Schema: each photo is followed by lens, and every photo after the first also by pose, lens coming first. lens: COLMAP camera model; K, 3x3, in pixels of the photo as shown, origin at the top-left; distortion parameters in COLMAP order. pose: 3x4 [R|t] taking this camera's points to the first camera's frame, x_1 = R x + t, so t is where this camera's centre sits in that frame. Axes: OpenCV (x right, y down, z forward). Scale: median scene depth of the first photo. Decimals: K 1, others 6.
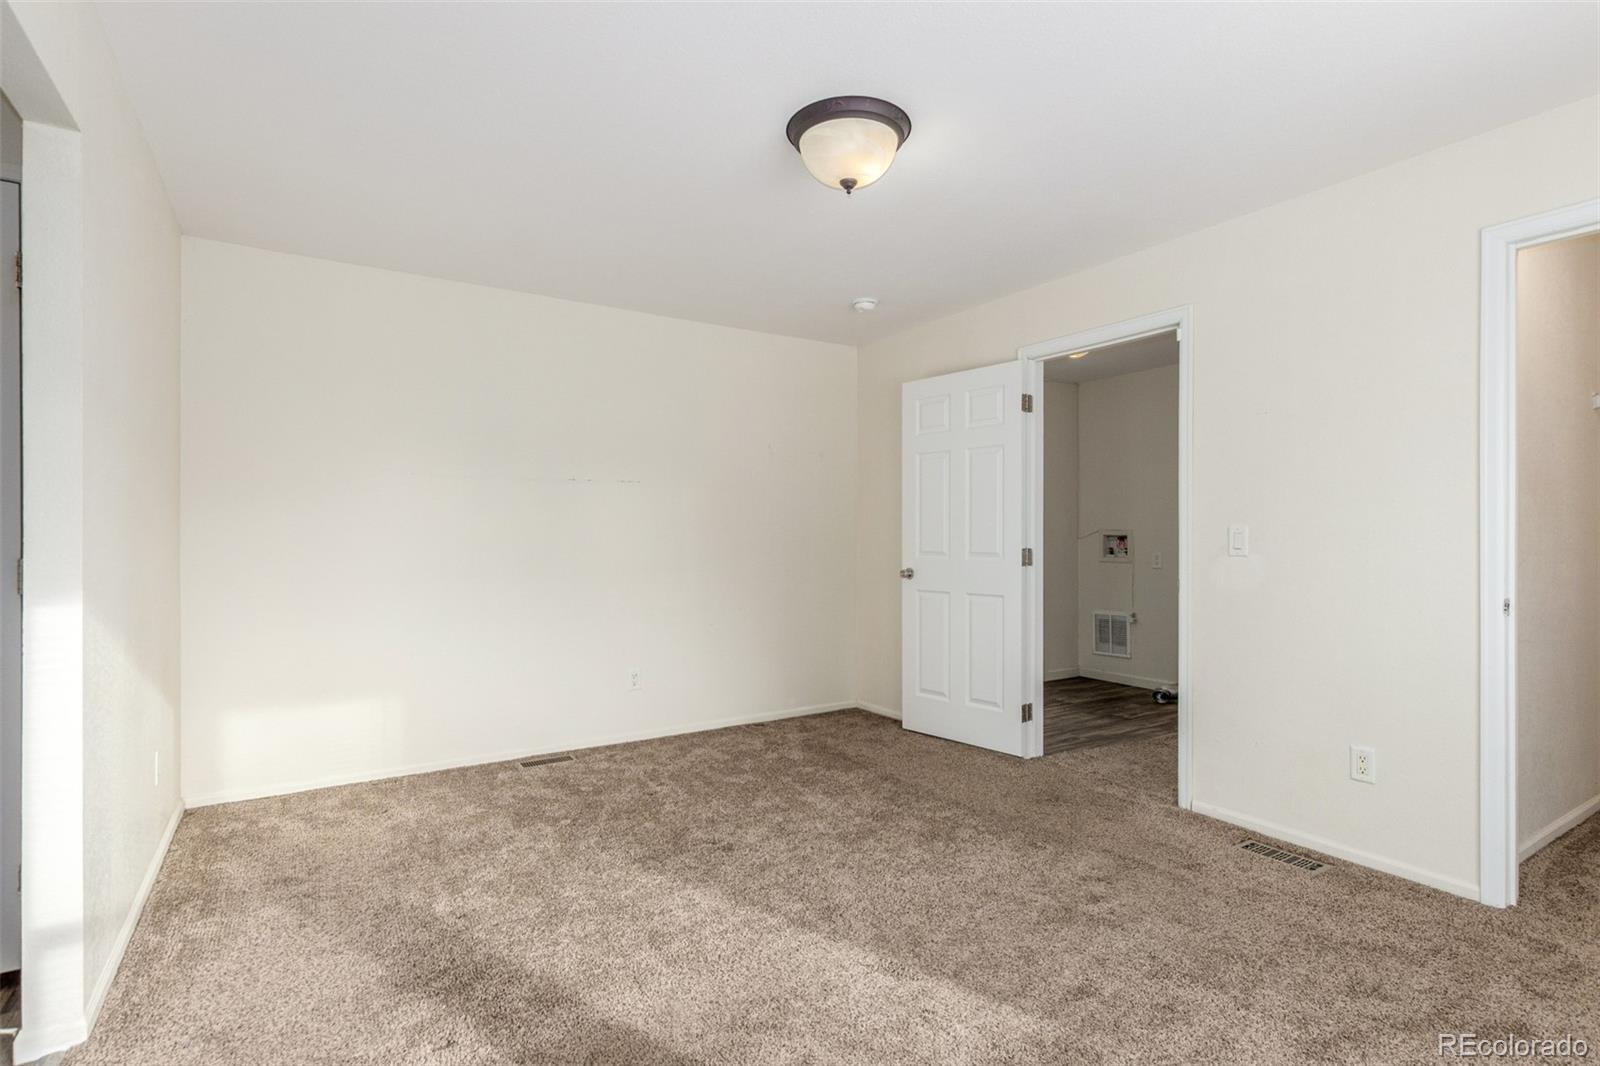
lens RADIAL K [[756.3, 0, 793.7], [0, 756.3, 534.1], [0, 0, 1]] dist [0.000783, -0.001198]
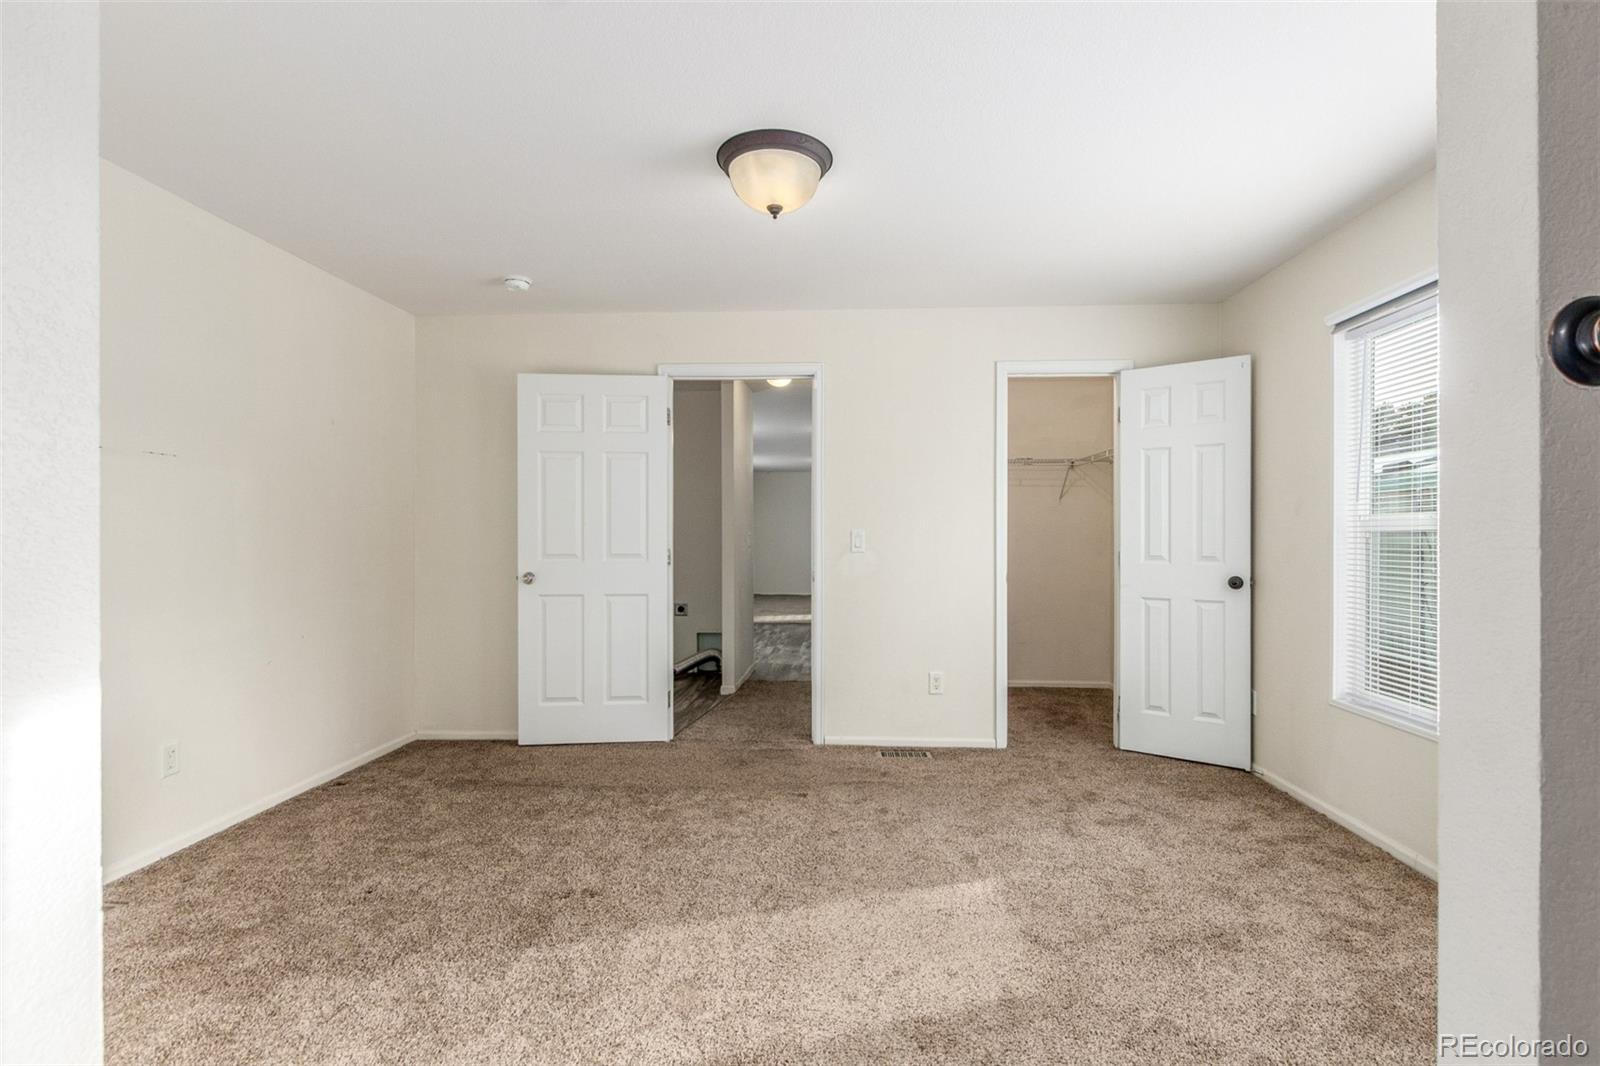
lens RADIAL K [[756.3, 0, 798.6], [0, 756.3, 538.4], [0, 0, 1]] dist [0.000783, -0.001198]
pose [[0.594457, -0.001473, 0.804126, -0.452271], [-0.001468, 0.999995, 0.002918, -0.000482], [-0.804126, -0.002915, 0.594452, 0.196797]]
